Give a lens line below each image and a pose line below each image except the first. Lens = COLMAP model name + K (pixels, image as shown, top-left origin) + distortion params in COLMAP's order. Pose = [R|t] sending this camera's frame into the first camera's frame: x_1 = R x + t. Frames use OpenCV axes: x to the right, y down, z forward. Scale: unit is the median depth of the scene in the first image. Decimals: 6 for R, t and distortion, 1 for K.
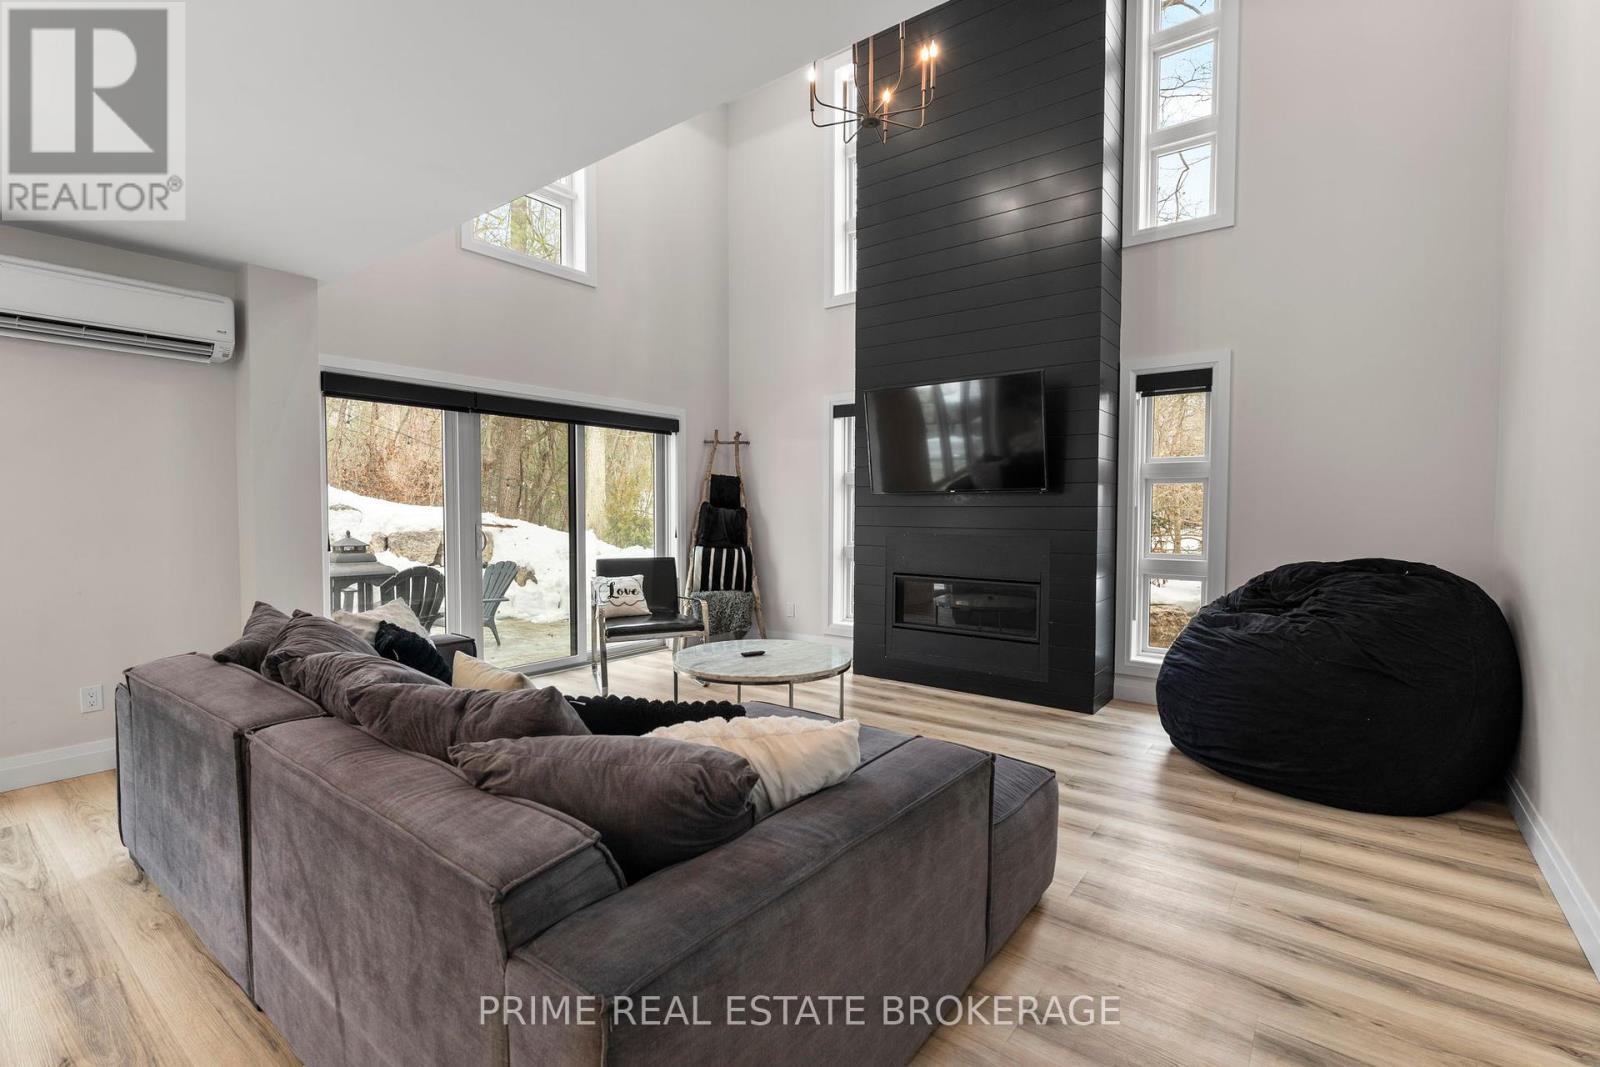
lens RADIAL K [[714.6, 0, 806.6], [0, 714.6, 527.9], [0, 0, 1]] dist [-0.002678, -0.000129]
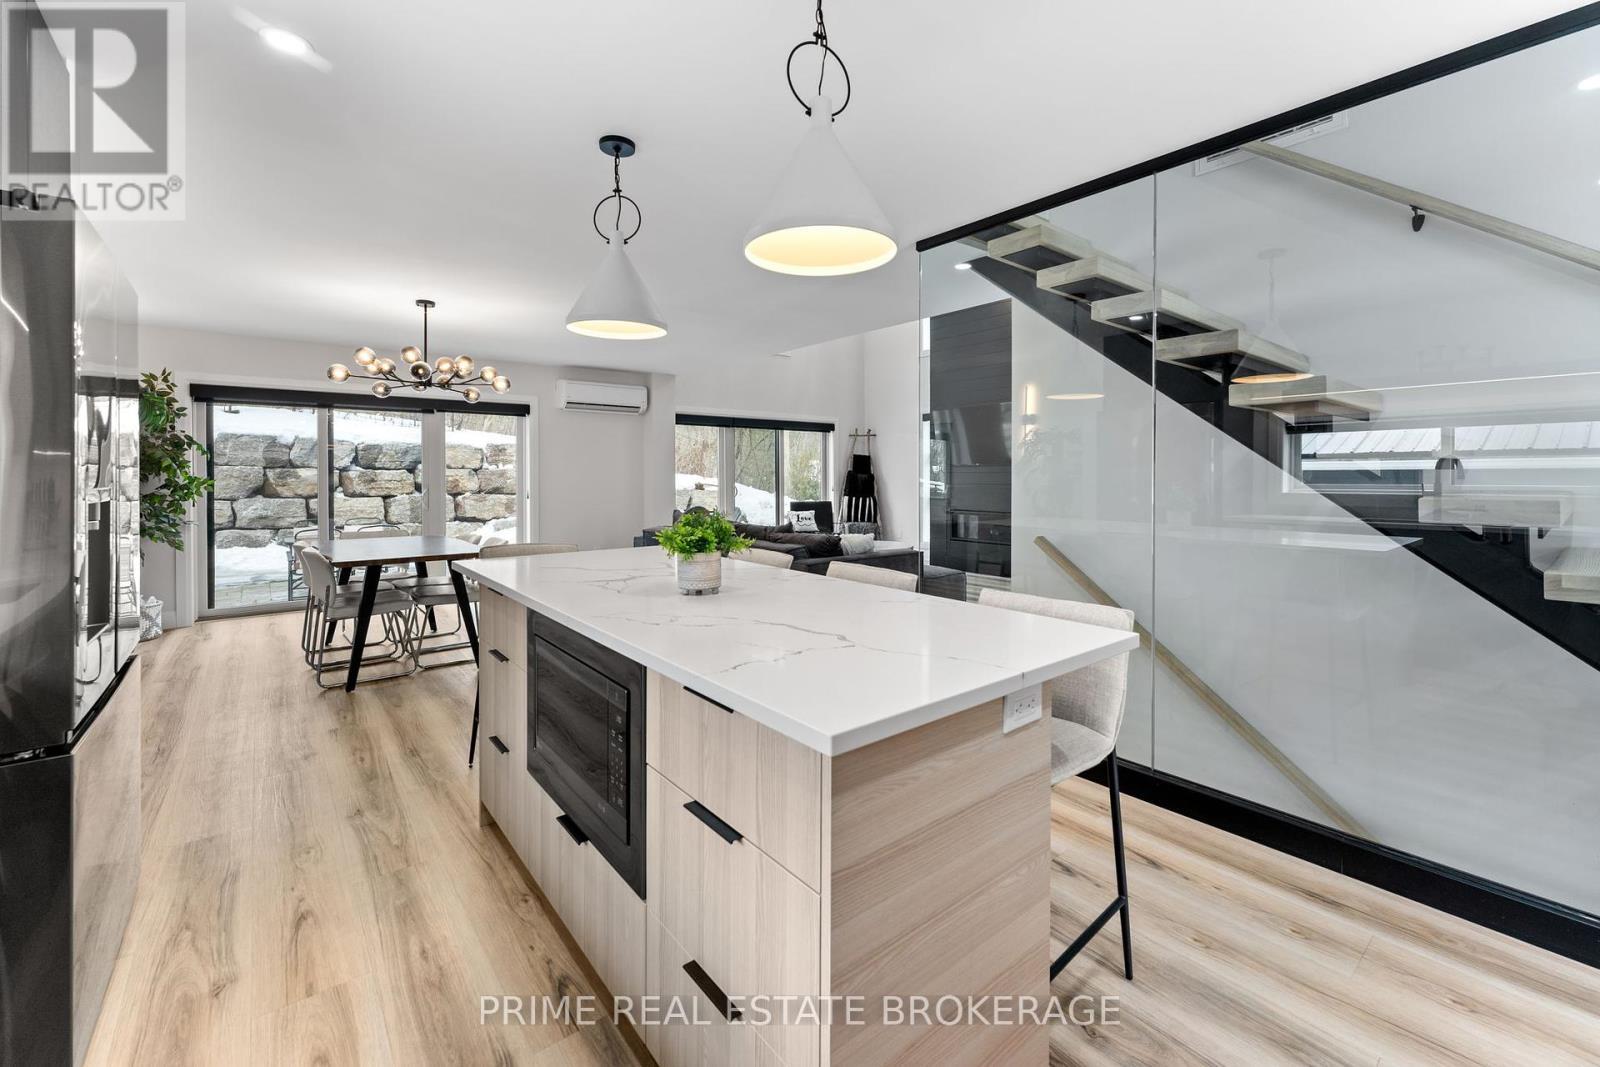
lens RADIAL K [[652.7, 0, 805.3], [0, 652.7, 479.3], [0, 0, 1]] dist [-0.000555, 0.000215]
pose [[0.971426, -0.004944, -0.237291, 0.131544], [-0.000294, 0.999757, -0.022032, 0.019715], [0.237343, 0.021472, 0.971189, -0.571079]]
